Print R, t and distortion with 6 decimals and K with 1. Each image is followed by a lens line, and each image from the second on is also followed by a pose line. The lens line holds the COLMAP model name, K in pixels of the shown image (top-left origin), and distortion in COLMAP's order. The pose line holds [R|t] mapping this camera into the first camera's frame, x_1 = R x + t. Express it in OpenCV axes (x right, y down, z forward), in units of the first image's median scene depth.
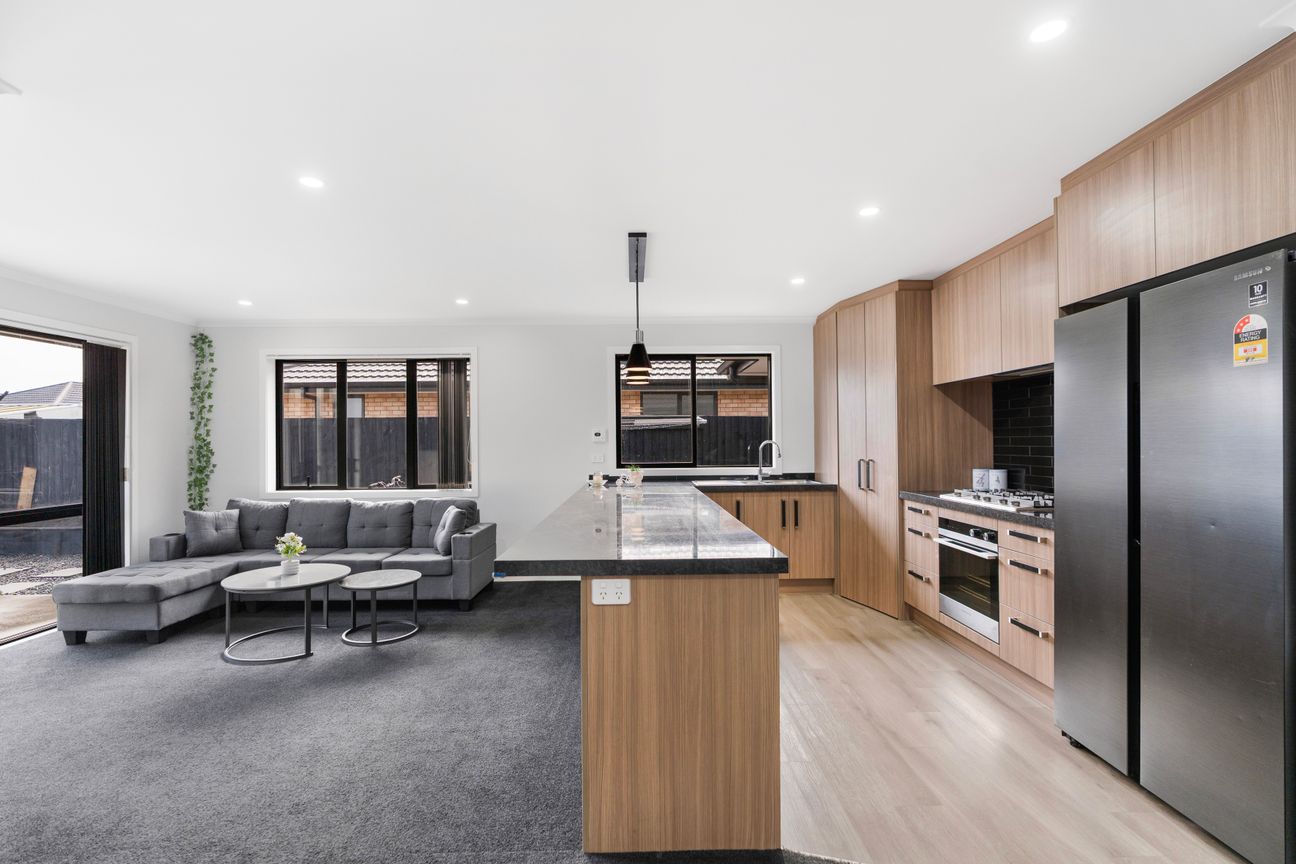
lens RADIAL K [[598.7, 0, 640.2], [0, 598.7, 429.8], [0, 0, 1]] dist [-0.021595, 0.003168]
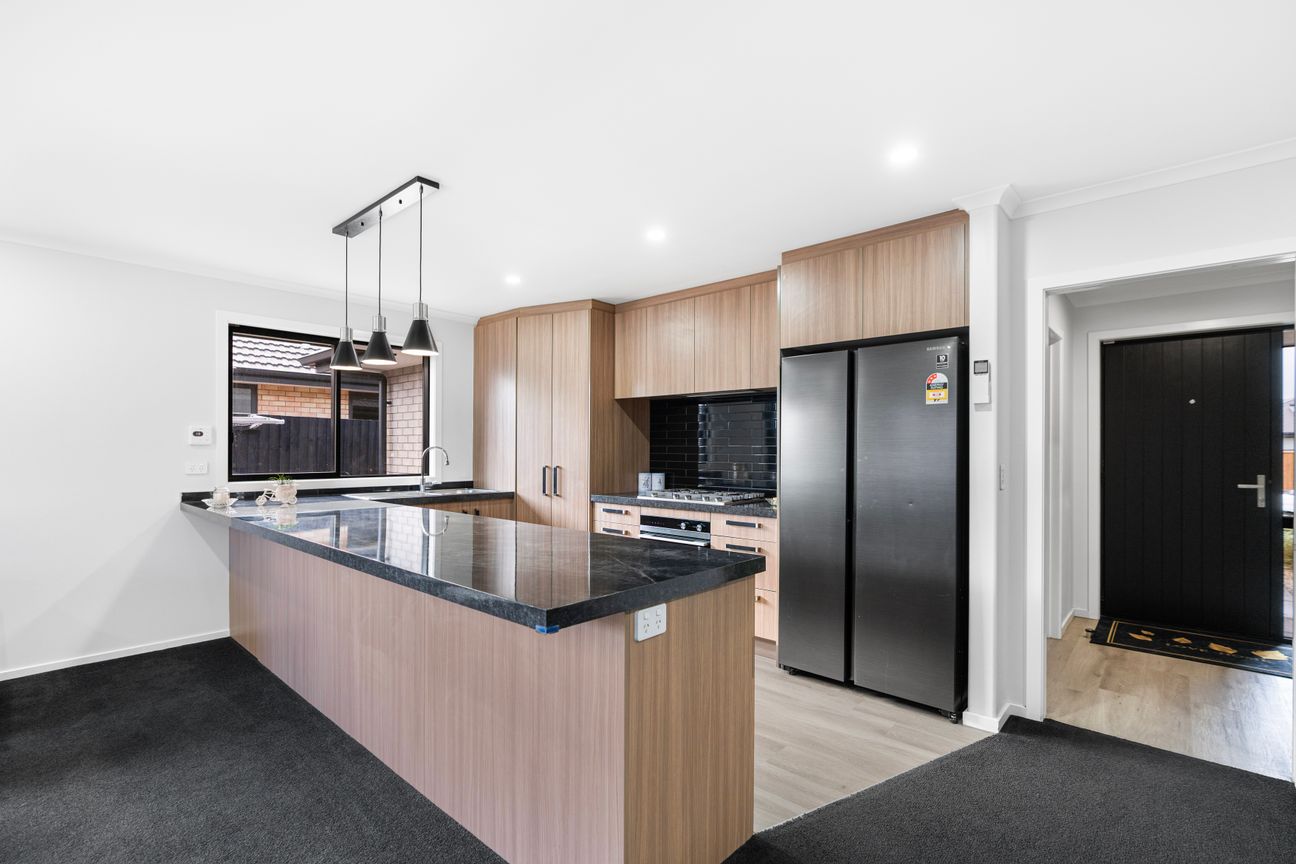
lens RADIAL K [[598.7, 0, 646.9], [0, 598.7, 442.3], [0, 0, 1]] dist [-0.021595, 0.003168]
pose [[0.671132, 0.020644, 0.741051, -0.306955], [-0.025533, 0.999663, -0.004724, 0.010531], [-0.740898, -0.015751, 0.671432, 0.201557]]
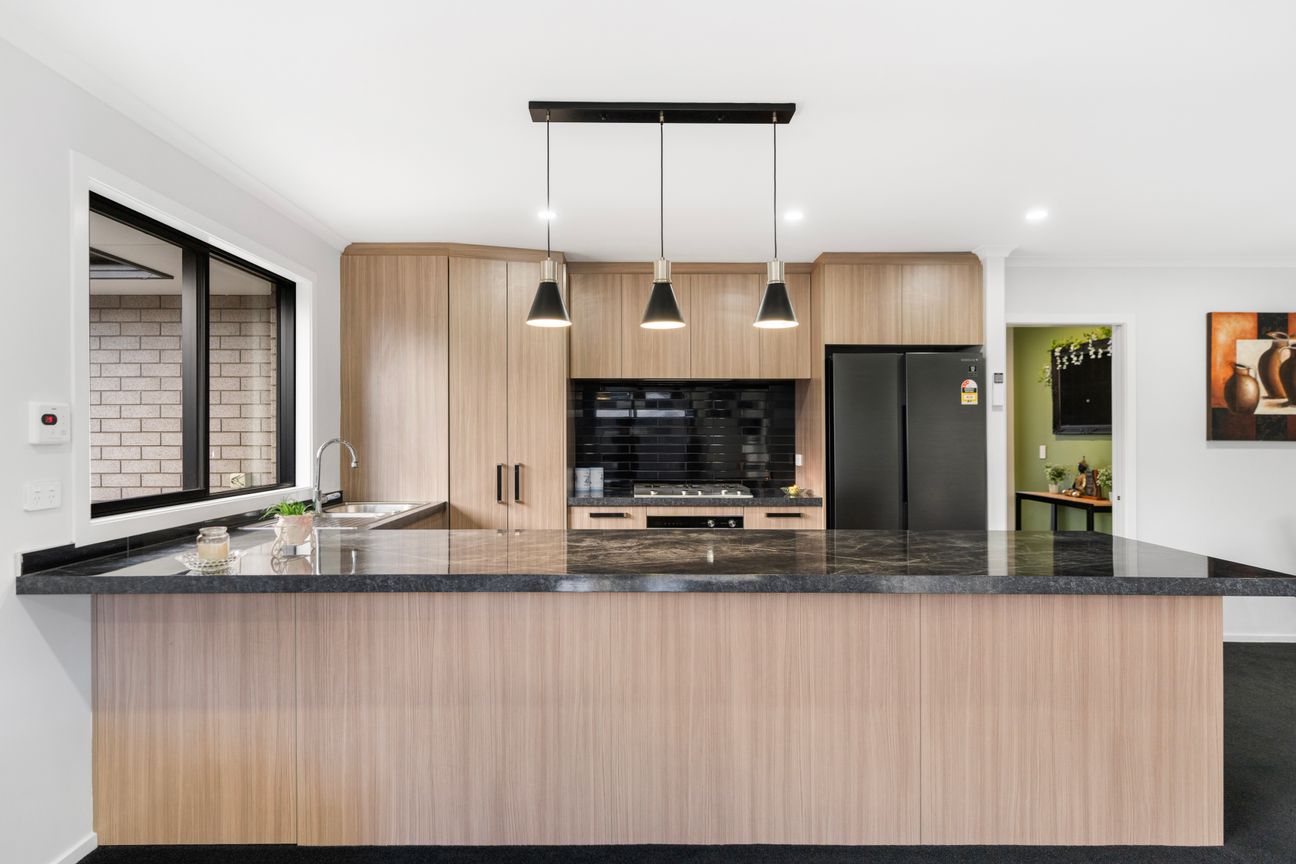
lens RADIAL K [[681.2, 0, 639.3], [0, 681.2, 433.9], [0, 0, 1]] dist [-0.004718, -0.001067]
pose [[-0.009299, 0.007803, 0.999926, -0.566288], [-0.021325, 0.999741, -0.008000, 0.015883], [-0.999729, -0.021398, -0.009130, 0.920792]]
